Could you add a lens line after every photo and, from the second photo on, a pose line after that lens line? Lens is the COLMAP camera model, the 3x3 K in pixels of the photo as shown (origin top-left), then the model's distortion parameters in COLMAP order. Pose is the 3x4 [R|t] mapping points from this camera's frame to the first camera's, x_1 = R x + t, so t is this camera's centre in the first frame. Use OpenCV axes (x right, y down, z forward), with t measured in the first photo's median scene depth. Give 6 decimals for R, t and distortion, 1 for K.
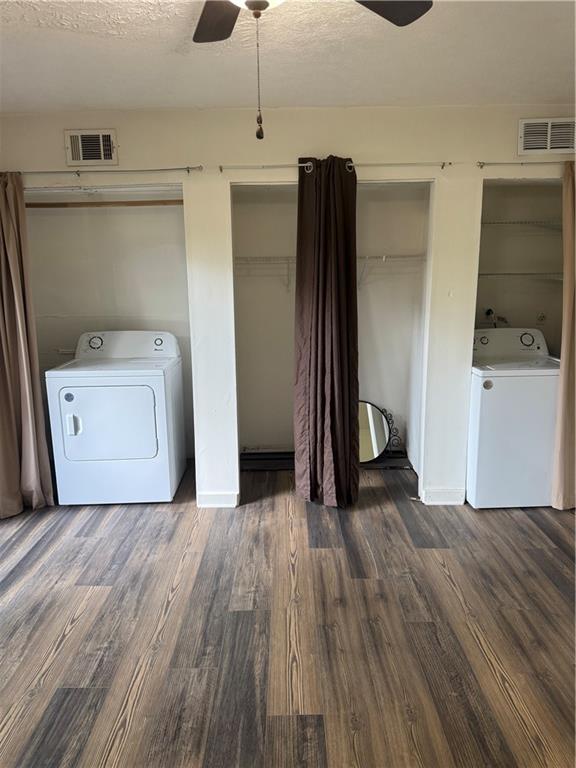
lens RADIAL K [[546.6, 0, 285.8], [0, 546.6, 386.0], [0, 0, 1]] dist [0.051539, -0.069313]
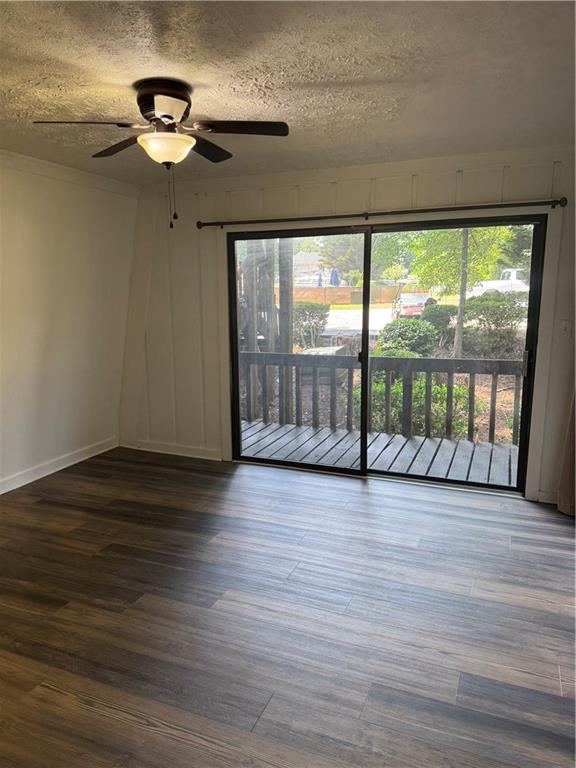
lens RADIAL K [[541.1, 0, 290.2], [0, 541.1, 388.5], [0, 0, 1]] dist [0.077155, -0.091821]
pose [[-0.381377, 0.186129, -0.905488, 0.689236], [-0.168552, 0.949099, 0.266085, -0.205677], [0.908923, 0.254100, -0.330592, 0.901611]]
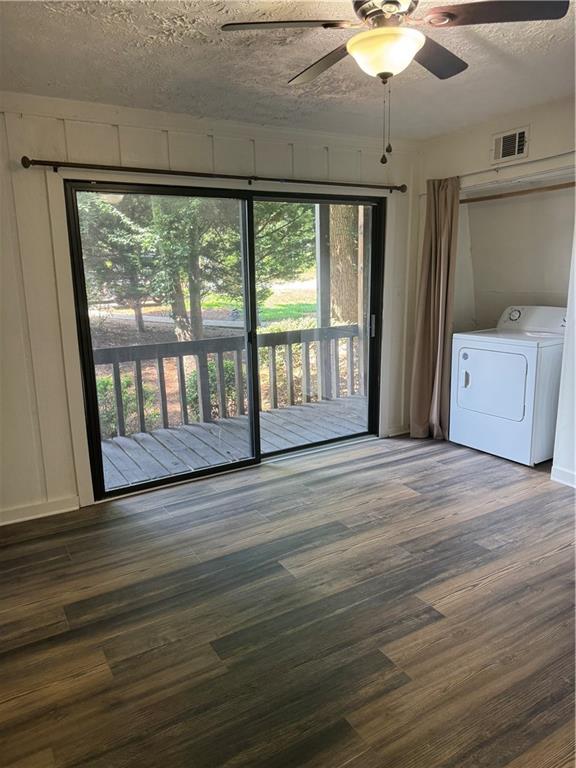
lens RADIAL K [[541.9, 0, 282.6], [0, 541.9, 388.8], [0, 0, 1]] dist [0.077956, -0.095319]
pose [[0.505475, 0.186847, -0.842367, 0.488855], [-0.153276, 0.980189, 0.125441, 0.001459], [0.849118, 0.065707, 0.524101, 0.011531]]
